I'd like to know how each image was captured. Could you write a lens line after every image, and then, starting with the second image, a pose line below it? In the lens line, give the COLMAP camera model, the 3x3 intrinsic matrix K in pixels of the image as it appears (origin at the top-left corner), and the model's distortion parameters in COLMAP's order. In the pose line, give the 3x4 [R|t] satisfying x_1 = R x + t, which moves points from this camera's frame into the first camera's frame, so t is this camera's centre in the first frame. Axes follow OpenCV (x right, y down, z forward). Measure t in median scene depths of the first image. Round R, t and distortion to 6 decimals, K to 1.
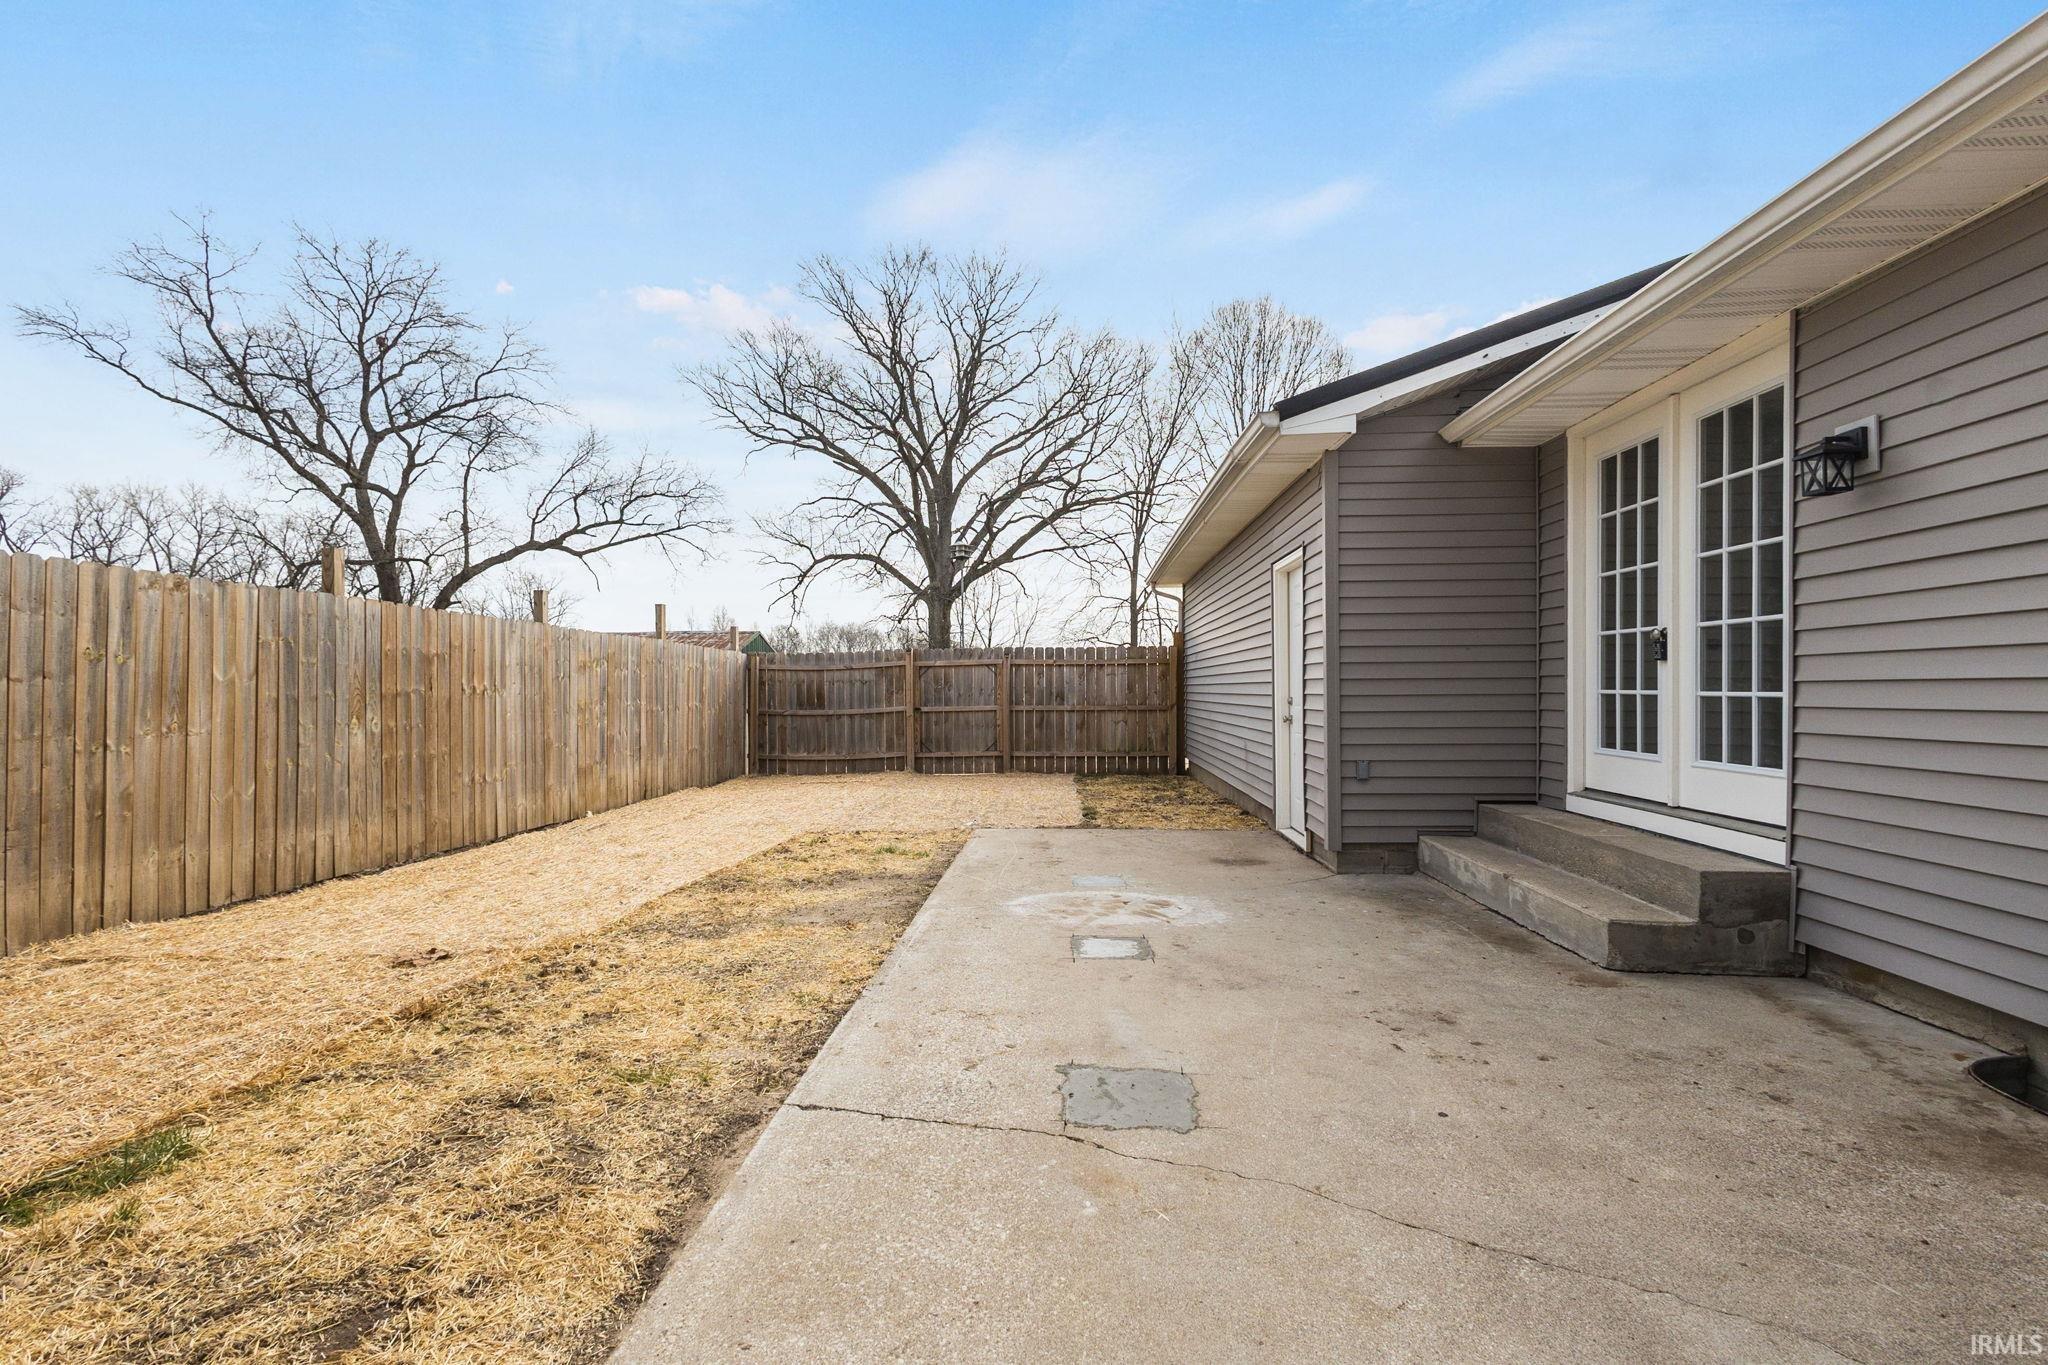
lens RADIAL K [[965.8, 0, 1024.0], [0, 965.8, 682.5], [0, 0, 1]] dist [0.011394, -0.004150]
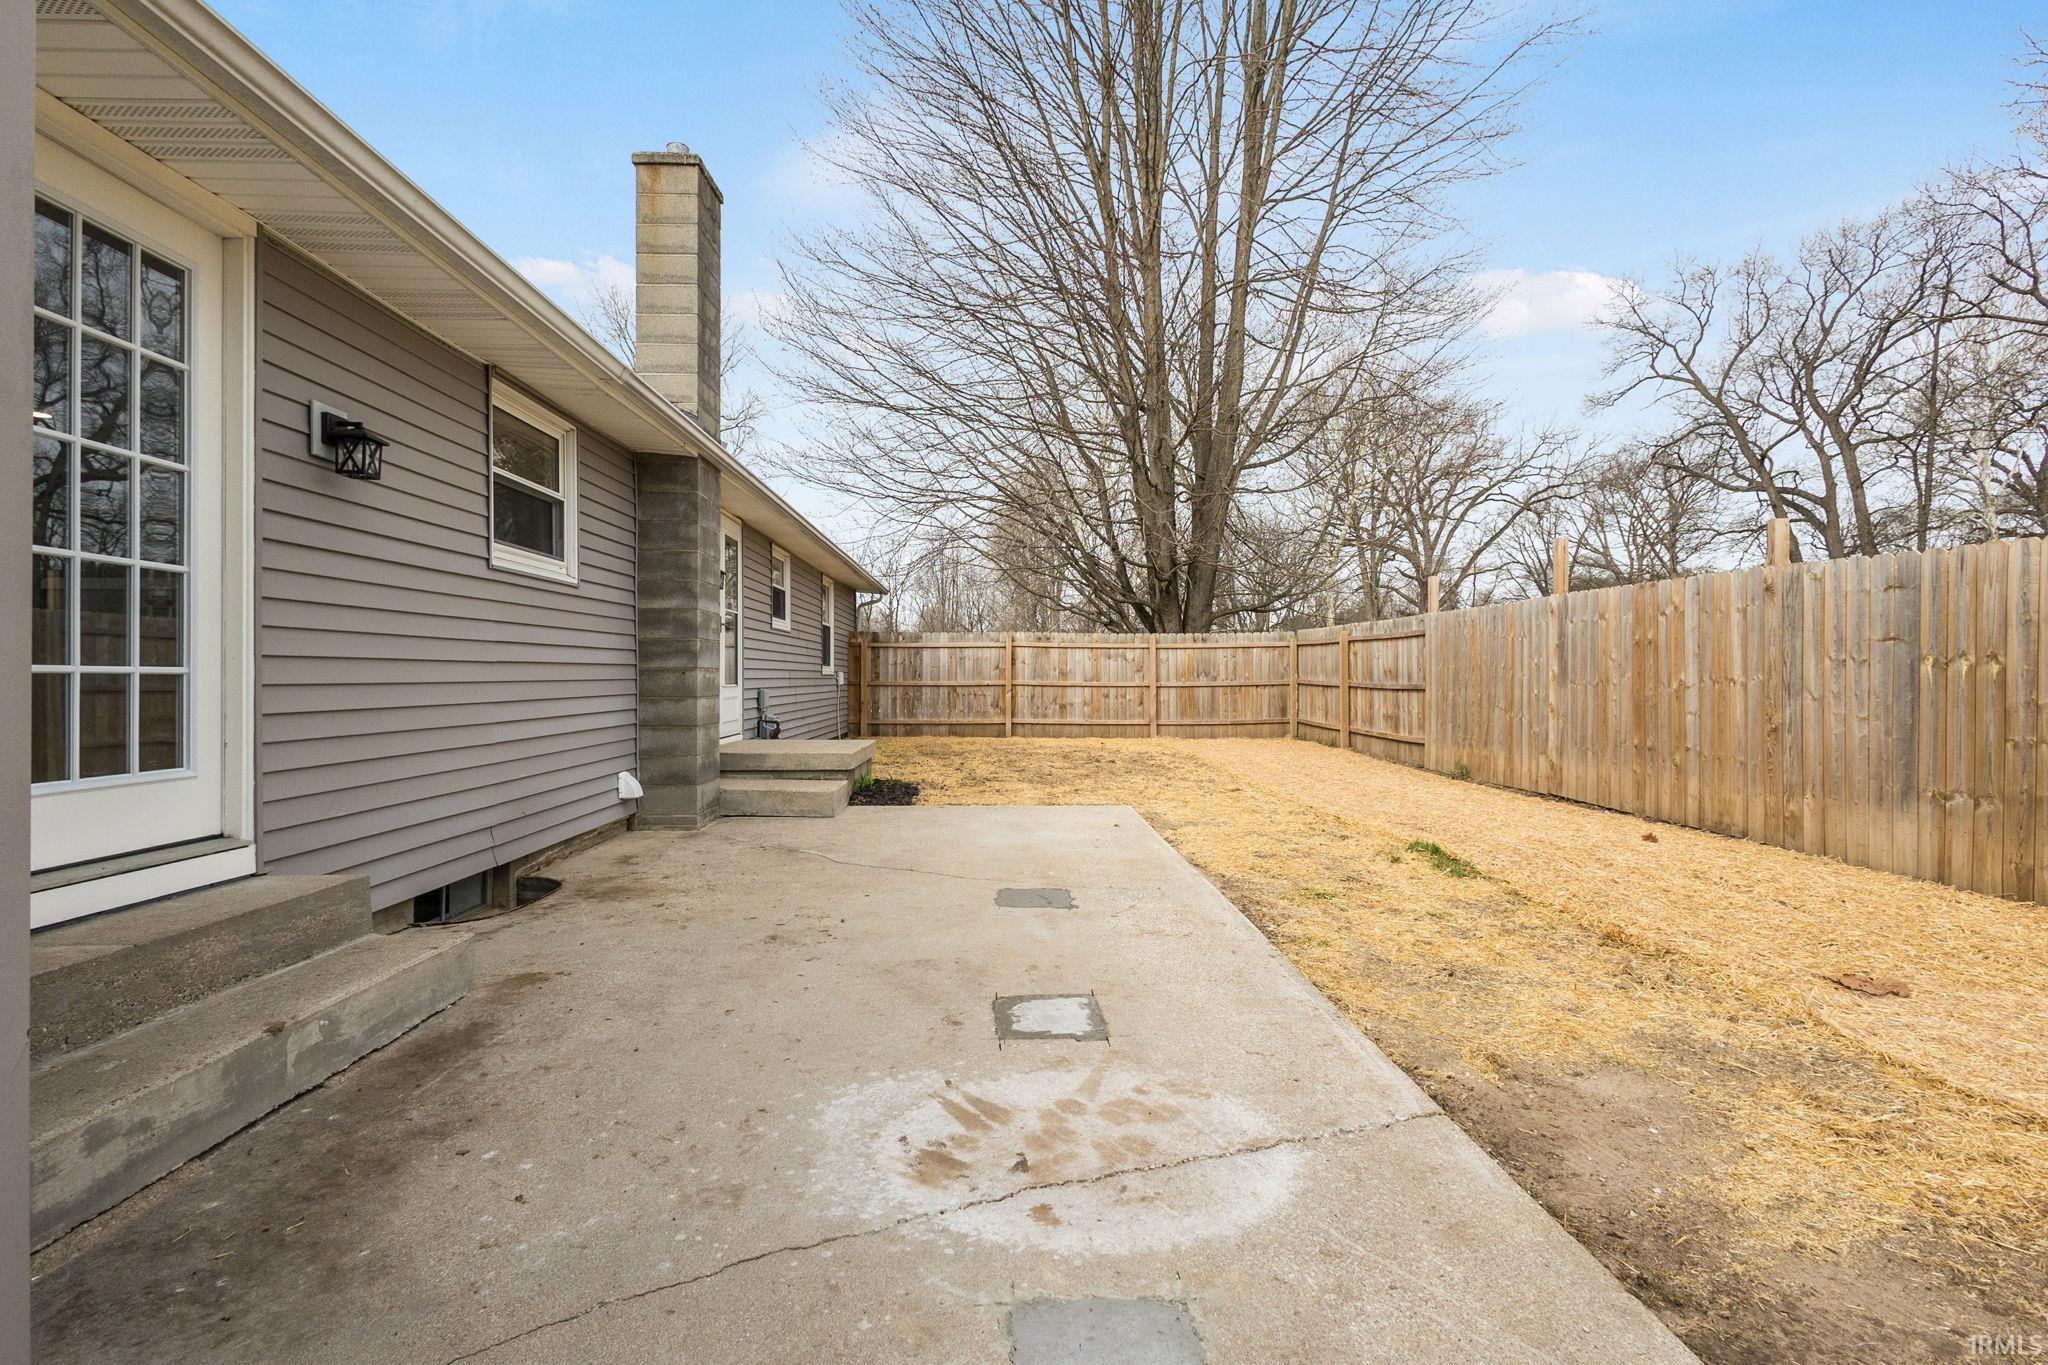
lens RADIAL K [[936.9, 0, 1021.4], [0, 936.9, 680.9], [0, 0, 1]] dist [0.004447, -0.001093]
pose [[-0.996448, 0.001510, -0.084194, 0.056406], [0.001856, 0.999990, -0.004042, 0.007775], [0.084187, -0.004184, -0.996441, 0.562199]]
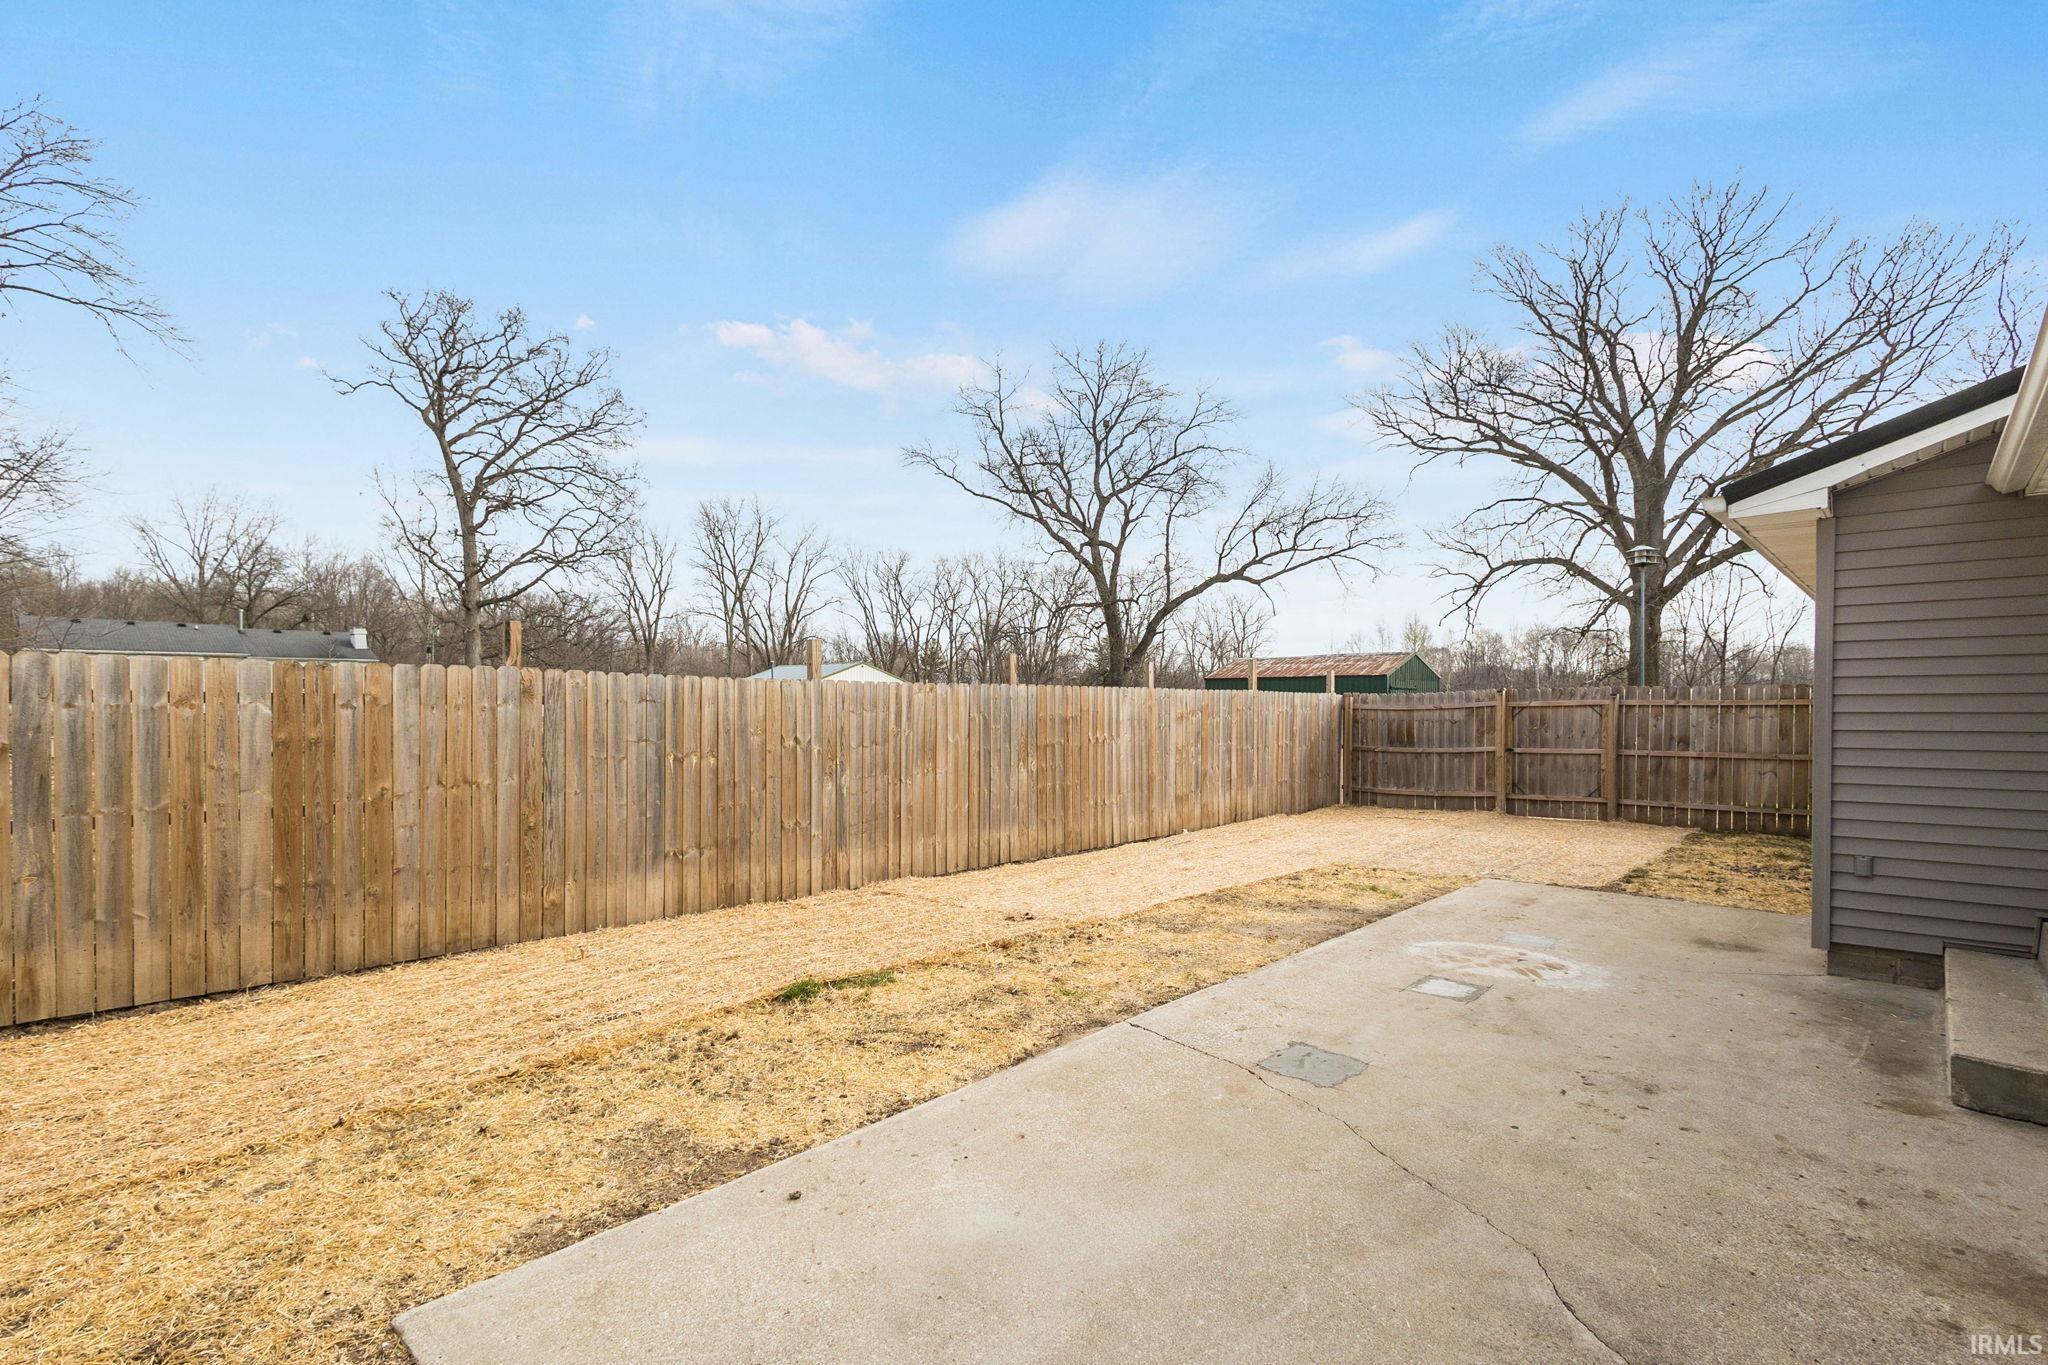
lens RADIAL K [[965.7, 0, 1001.9], [0, 965.7, 707.0], [0, 0, 1]] dist [0.004427, 0.000247]
pose [[0.760444, 0.002343, -0.649399, 0.153190], [0.007481, 0.999896, 0.012368, -0.036410], [0.649360, -0.014263, 0.760347, -0.105999]]
